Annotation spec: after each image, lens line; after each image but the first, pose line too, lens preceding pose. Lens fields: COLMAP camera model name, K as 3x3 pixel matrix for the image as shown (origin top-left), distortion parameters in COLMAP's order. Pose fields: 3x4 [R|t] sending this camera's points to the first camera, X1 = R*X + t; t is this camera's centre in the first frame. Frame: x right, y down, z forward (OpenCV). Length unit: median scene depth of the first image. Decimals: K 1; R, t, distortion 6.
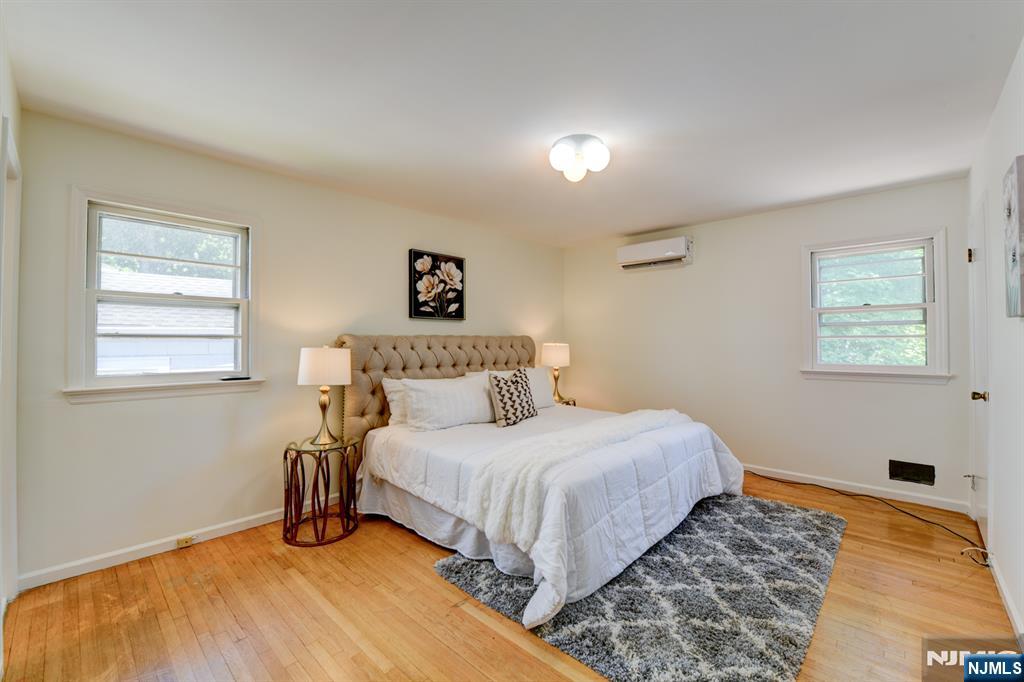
lens RADIAL K [[420.1, 0, 520.7], [0, 420.1, 339.4], [0, 0, 1]] dist [-0.010973, -0.004682]
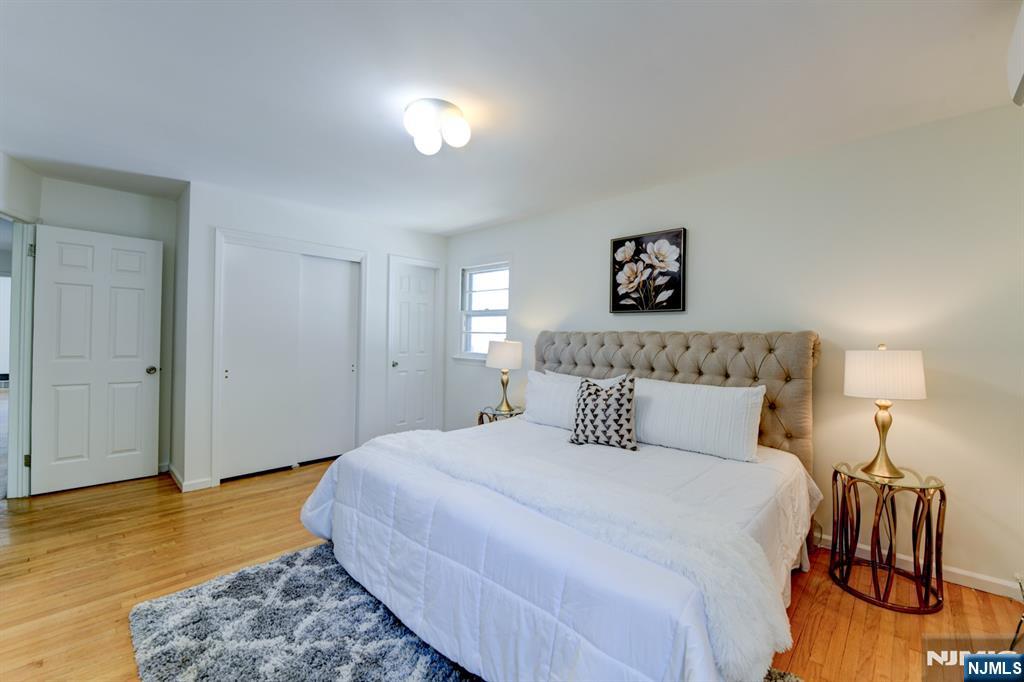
lens RADIAL K [[422.7, 0, 508.8], [0, 422.7, 333.2], [0, 0, 1]] dist [0.000800, -0.004410]
pose [[-0.022776, -0.003827, -0.999733, 0.655924], [-0.011461, 0.999928, -0.003566, -0.000539], [0.999675, 0.011376, -0.022818, 0.754122]]
